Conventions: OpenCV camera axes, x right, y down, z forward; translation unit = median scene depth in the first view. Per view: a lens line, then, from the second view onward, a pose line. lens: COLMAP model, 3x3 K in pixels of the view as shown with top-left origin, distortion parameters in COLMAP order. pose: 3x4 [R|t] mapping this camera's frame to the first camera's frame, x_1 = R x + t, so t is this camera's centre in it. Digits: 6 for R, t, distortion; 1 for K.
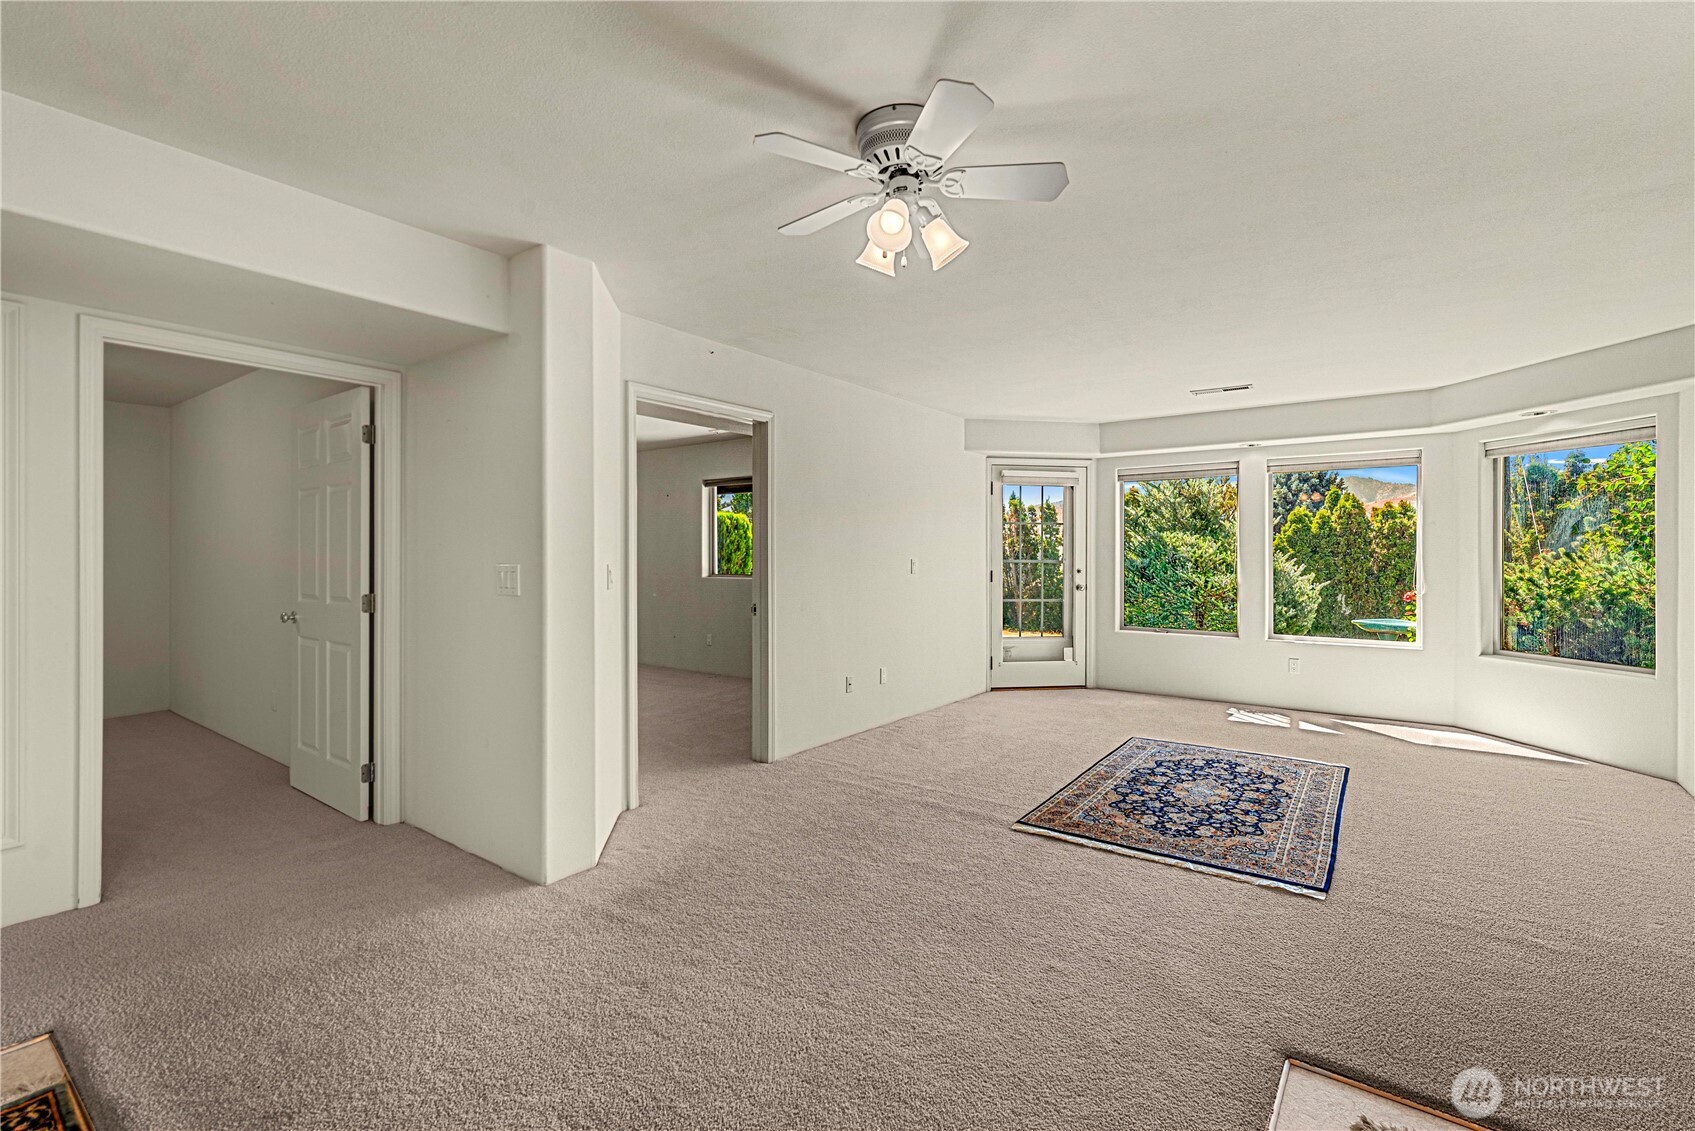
lens RADIAL K [[729.6, 0, 871.1], [0, 729.6, 563.8], [0, 0, 1]] dist [0.009055, -0.001696]
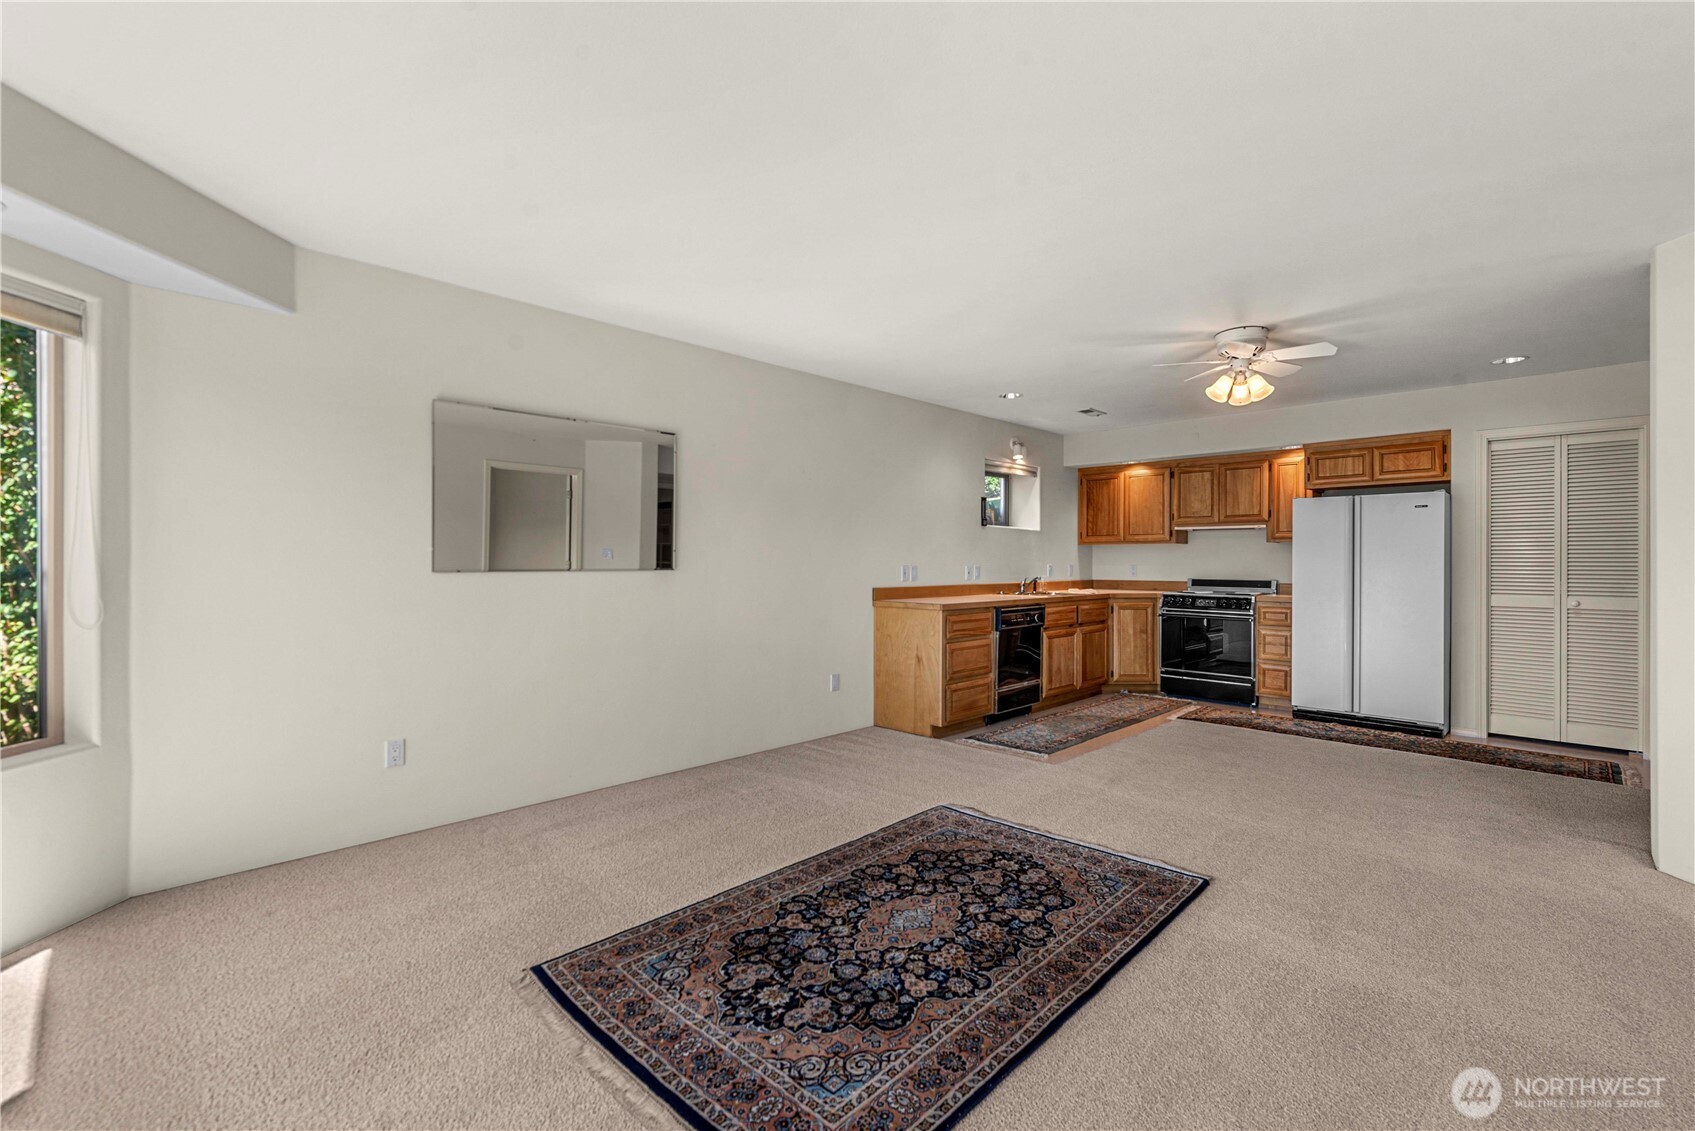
lens RADIAL K [[729.6, 0, 877.9], [0, 729.6, 570.4], [0, 0, 1]] dist [0.009055, -0.001696]
pose [[-0.992326, -0.003733, 0.123594, 0.439394], [-0.001451, 0.999827, 0.018551, 0.005981], [-0.123642, 0.018229, -0.992159, 1.754342]]
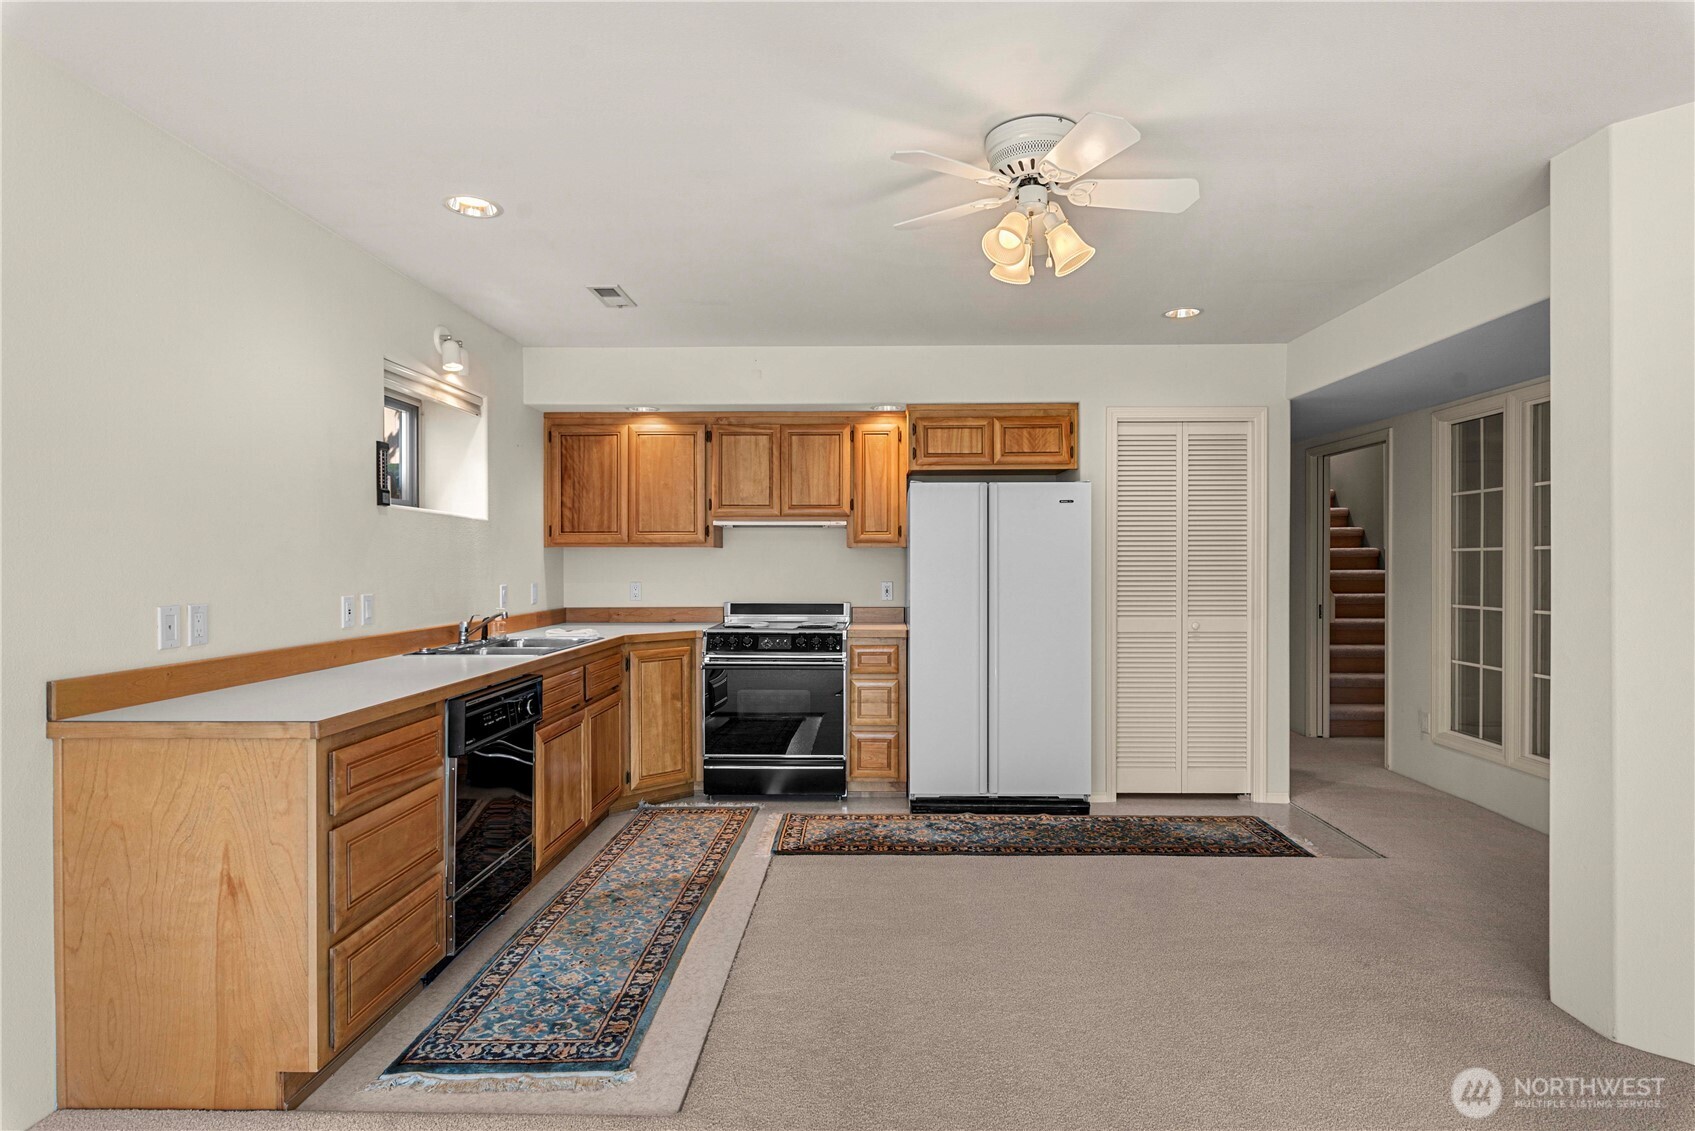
lens RADIAL K [[872.2, 0, 851.5], [0, 872.2, 568.2], [0, 0, 1]] dist [0.001039, -0.002125]
pose [[-0.821065, 0.004794, -0.570815, 0.527056], [-0.001523, 0.999943, 0.010589, -0.011628], [0.570833, 0.009563, -0.821011, 1.046158]]
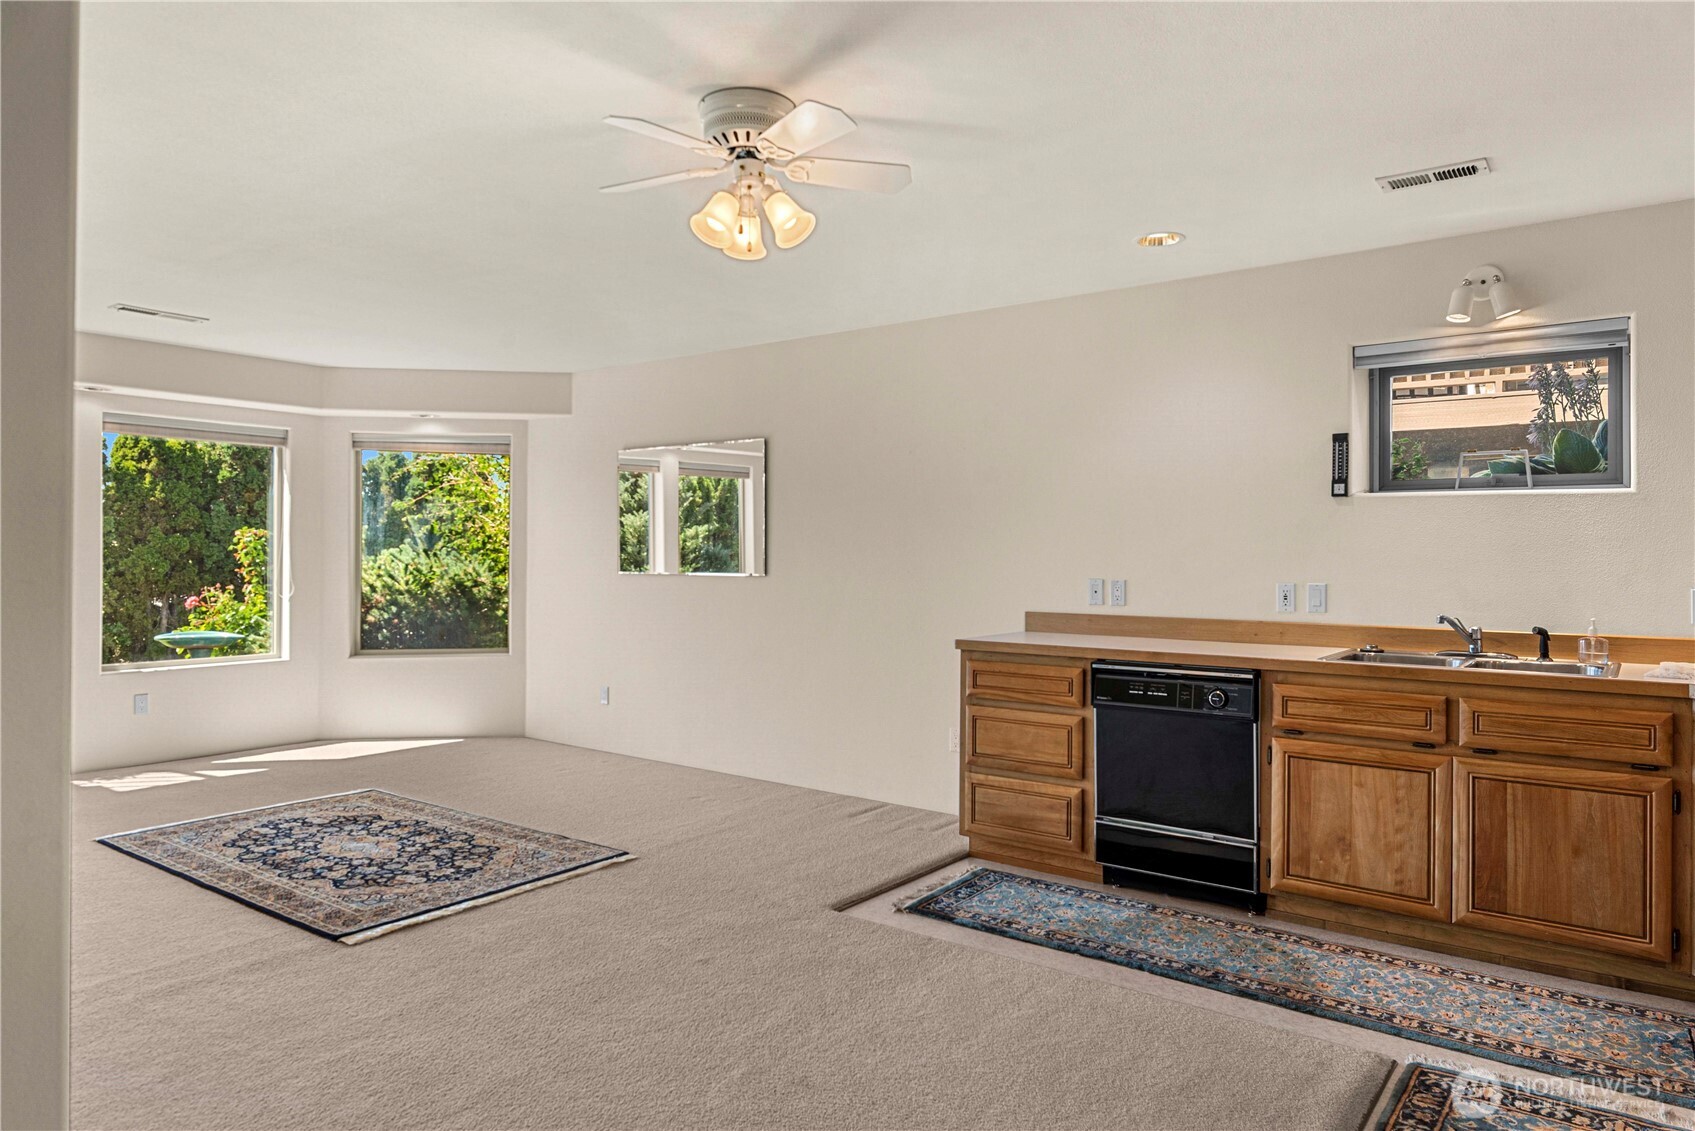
lens RADIAL K [[1057.7, 0, 860.6], [0, 1057.7, 556.1], [0, 0, 1]] dist [0.002815, -0.001144]
pose [[0.009479, 0.002577, 0.999952, -0.760236], [0.002492, 0.999994, -0.002601, -0.000444], [-0.999952, 0.002517, 0.009473, 0.481747]]
